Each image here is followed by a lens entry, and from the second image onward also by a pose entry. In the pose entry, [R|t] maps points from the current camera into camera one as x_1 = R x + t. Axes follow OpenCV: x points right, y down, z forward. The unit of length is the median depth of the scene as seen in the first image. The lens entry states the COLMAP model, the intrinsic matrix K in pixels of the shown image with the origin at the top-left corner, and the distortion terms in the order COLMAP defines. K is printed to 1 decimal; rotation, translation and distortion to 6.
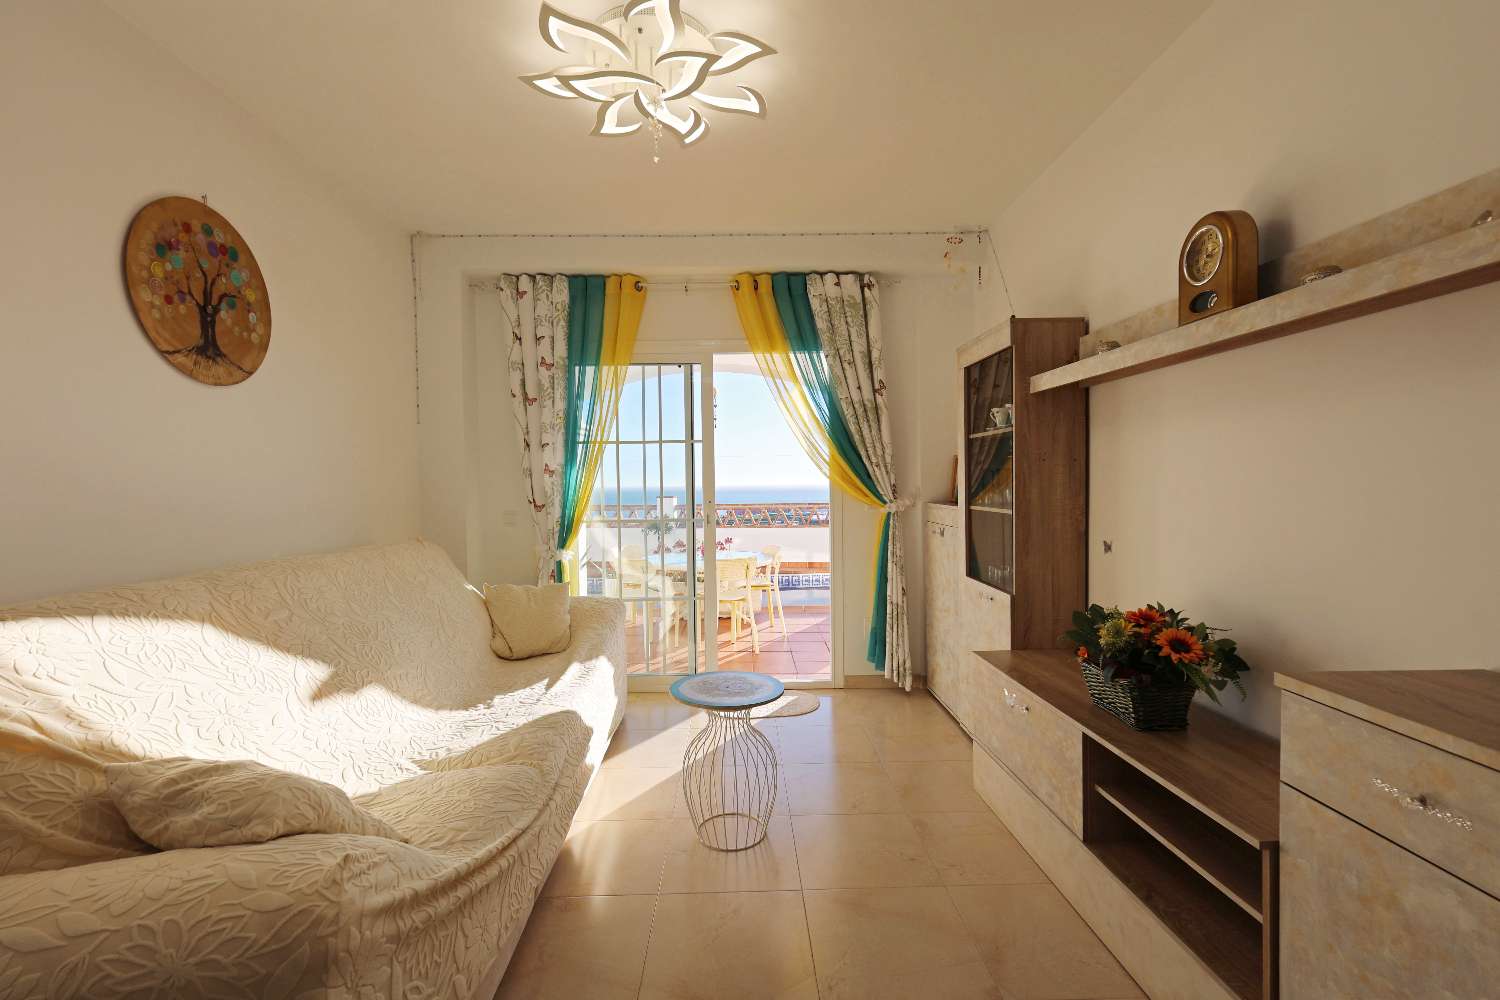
lens RADIAL K [[648.8, 0, 748.3], [0, 648.8, 497.5], [0, 0, 1]] dist [0.002322, 0.000668]
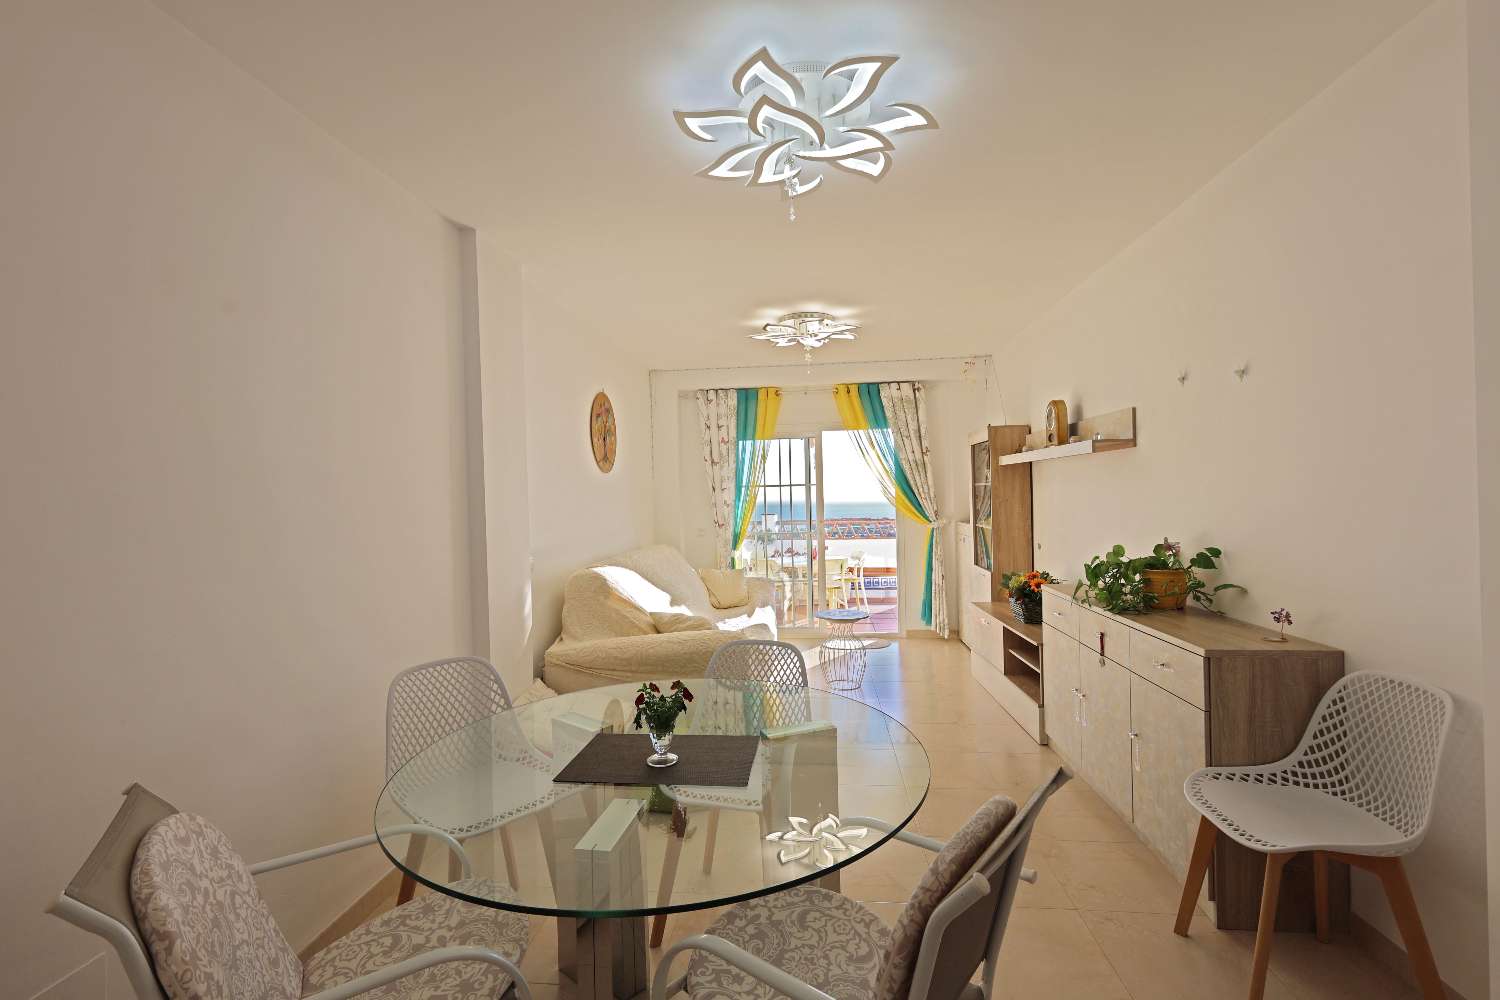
lens RADIAL K [[648.8, 0, 752.9], [0, 648.8, 494.3], [0, 0, 1]] dist [0.002322, 0.000668]
pose [[0.993310, -0.010563, -0.114995, -0.043033], [0.007630, 0.999635, -0.025916, -0.022383], [0.115226, 0.024865, 0.993028, -0.668204]]
